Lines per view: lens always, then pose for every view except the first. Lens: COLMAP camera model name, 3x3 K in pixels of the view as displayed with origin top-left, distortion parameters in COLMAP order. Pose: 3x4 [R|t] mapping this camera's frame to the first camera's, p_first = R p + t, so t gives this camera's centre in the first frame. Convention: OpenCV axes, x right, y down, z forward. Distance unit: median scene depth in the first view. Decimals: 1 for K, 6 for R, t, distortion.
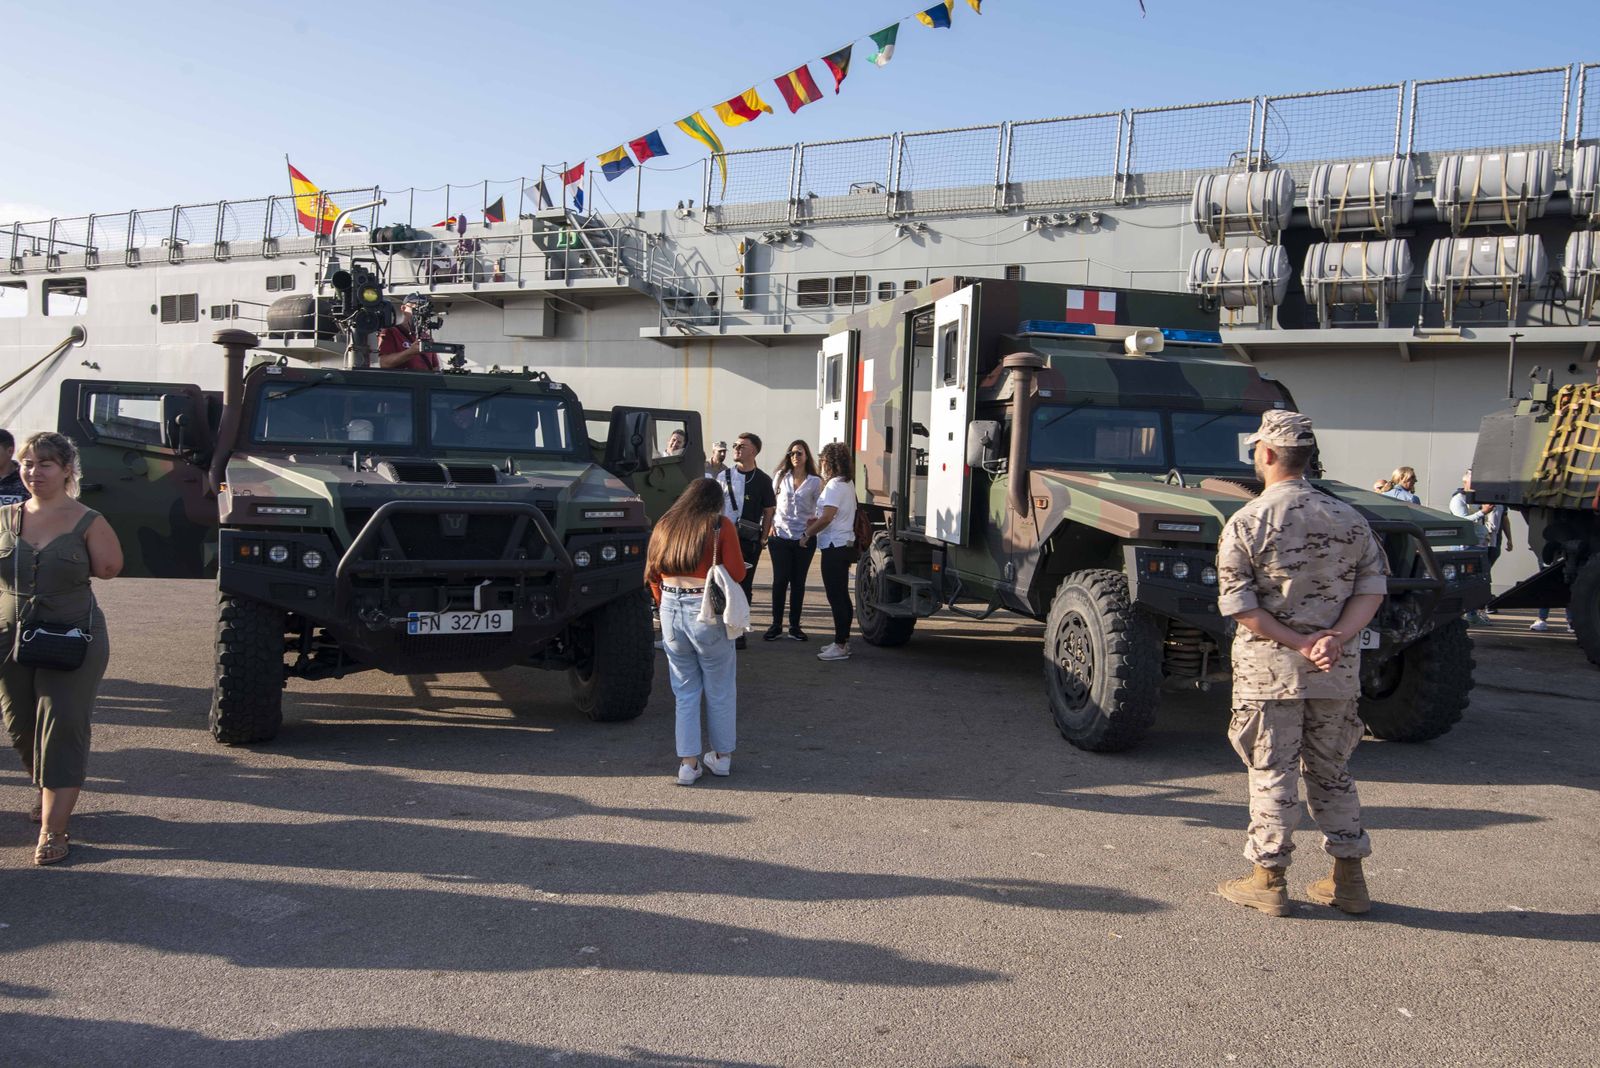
lens RADIAL K [[1197.6, 0, 800.0], [0, 1197.6, 534.0], [0, 0, 1]] dist [-0.002303, 0.007755]
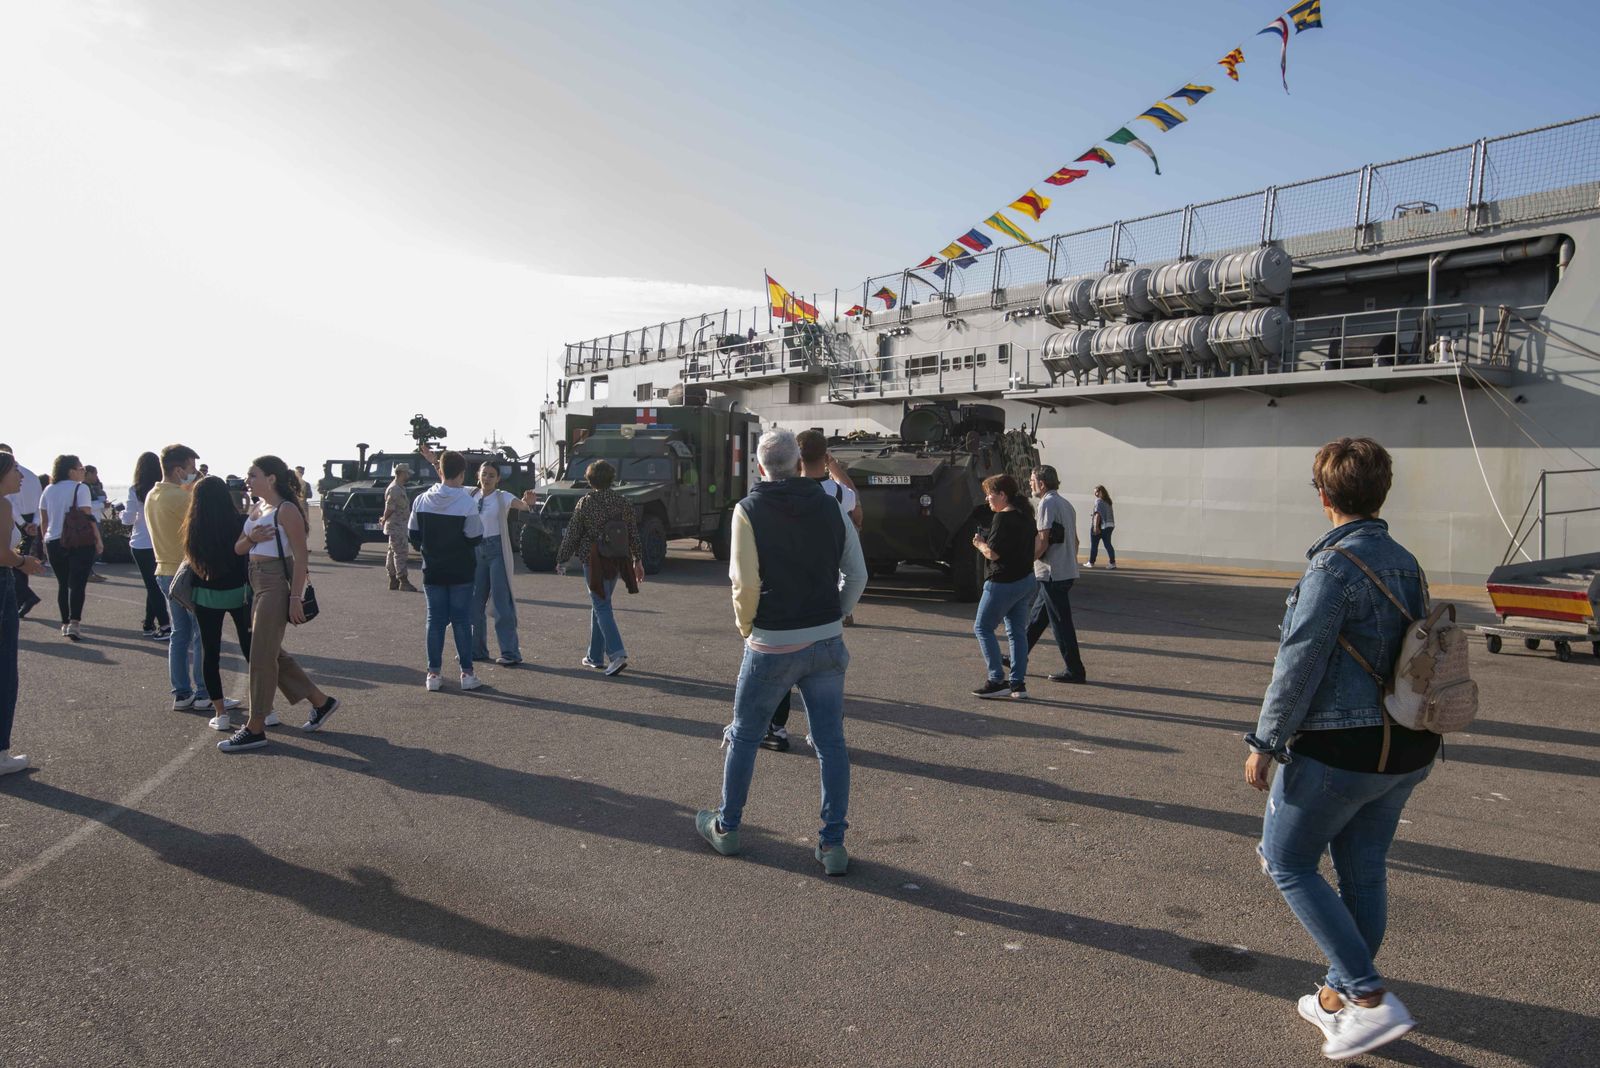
lens RADIAL K [[1197.6, 0, 800.0], [0, 1197.6, 534.0], [0, 0, 1]] dist [-0.002303, 0.007755]
pose [[0.864416, 0.000819, -0.502776, 0.635029], [-0.012552, 0.999722, -0.019952, 0.036999], [0.502620, 0.023558, 0.864186, -0.353238]]
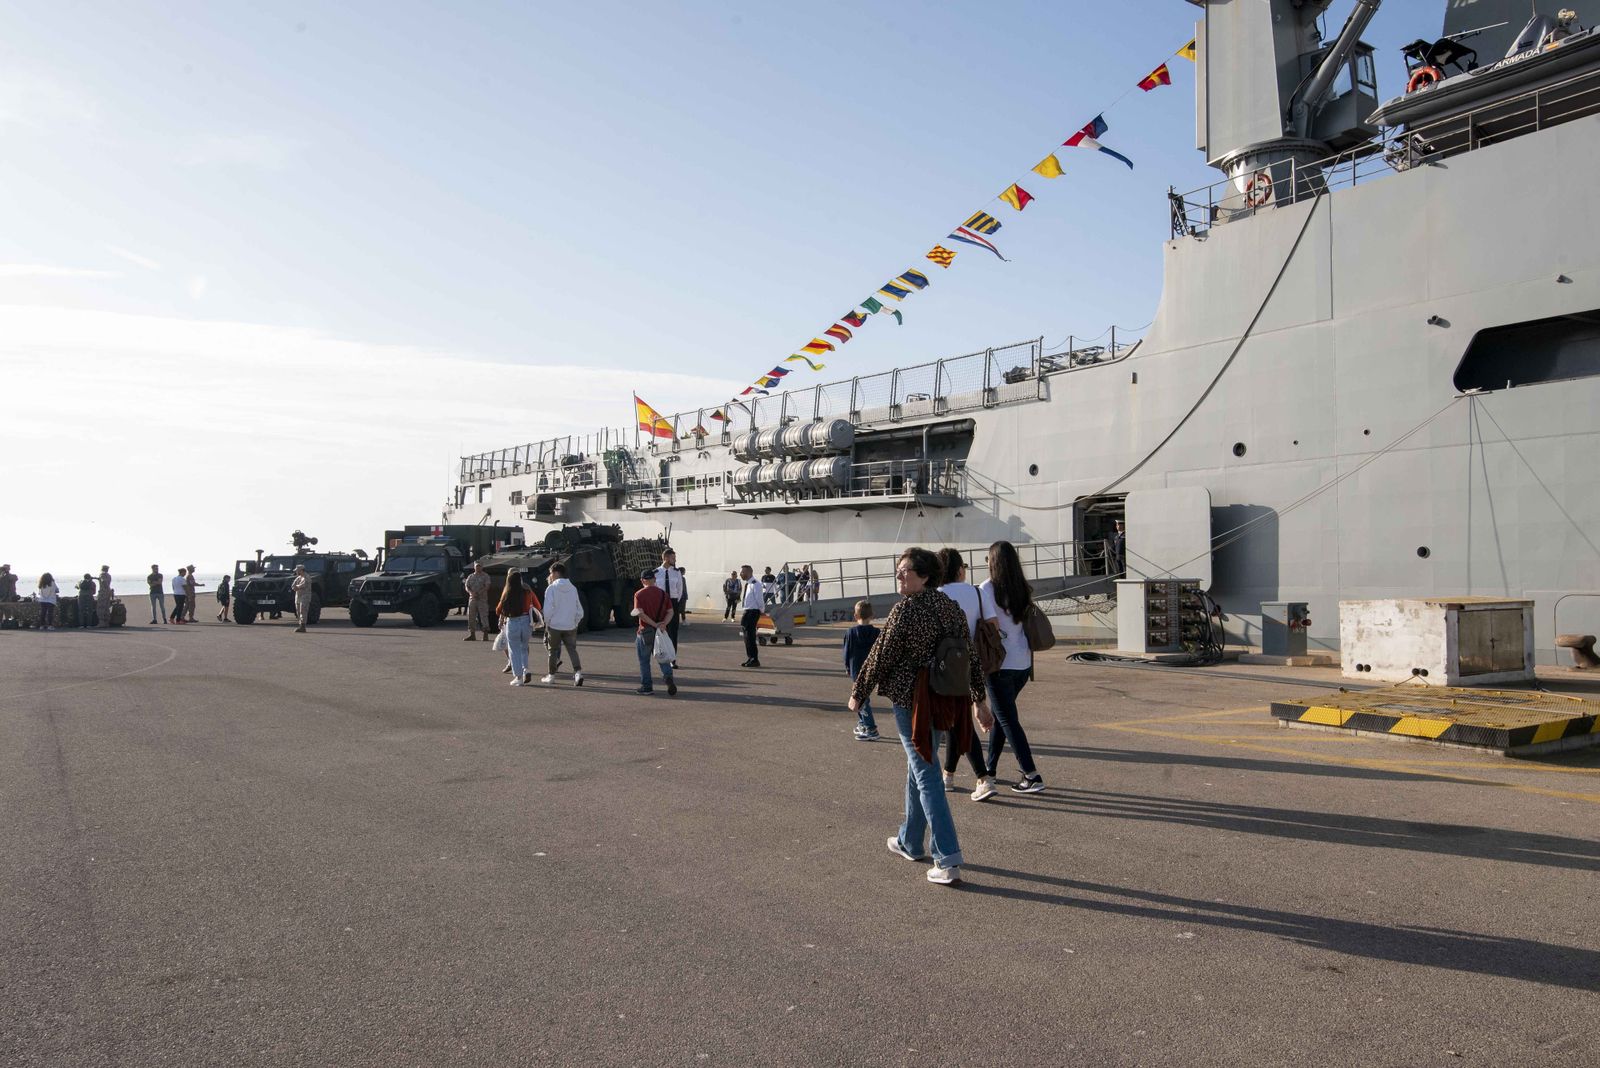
lens RADIAL K [[1197.6, 0, 800.0], [0, 1197.6, 534.0], [0, 0, 1]] dist [-0.002303, 0.007755]
pose [[0.880740, -0.045897, -0.471370, 1.146576], [0.003853, 0.995955, -0.089776, 0.067198], [0.473584, 0.077253, 0.877354, -0.694421]]
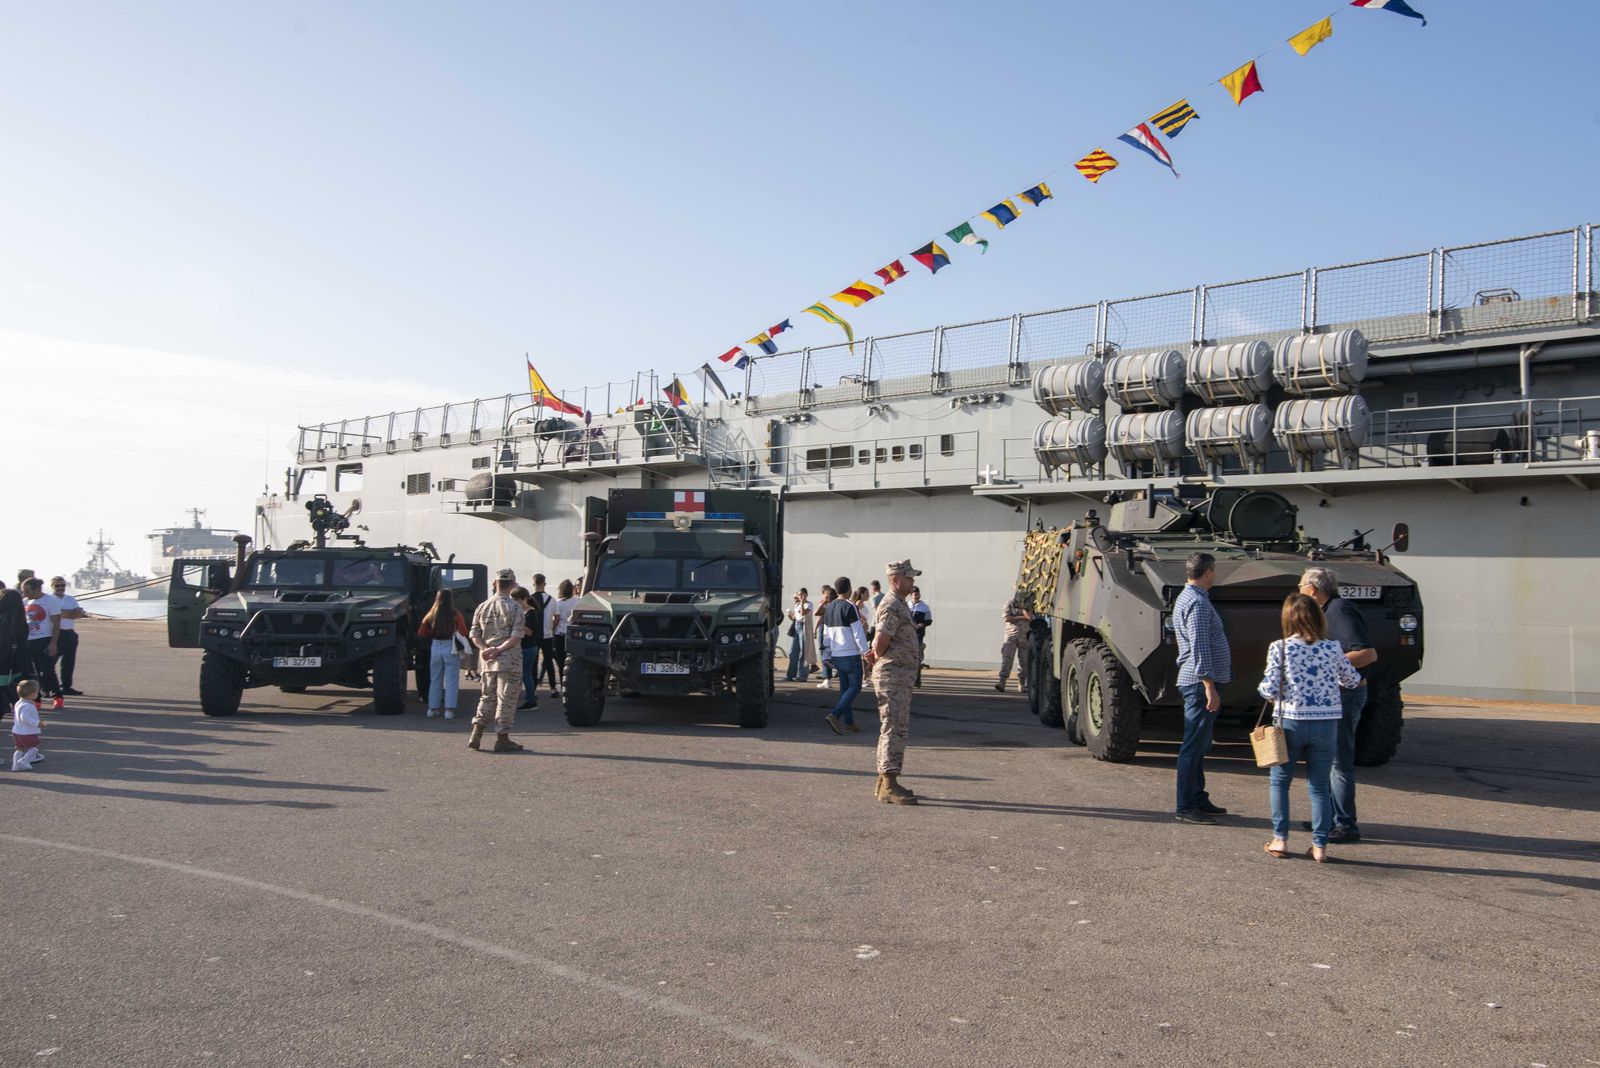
lens RADIAL K [[1197.6, 0, 800.0], [0, 1197.6, 534.0], [0, 0, 1]] dist [-0.002303, 0.007755]
pose [[0.970304, -0.031635, -0.239809, 0.299991], [0.005390, 0.993992, -0.109317, 0.021171], [0.241827, 0.104778, 0.964646, -0.249759]]
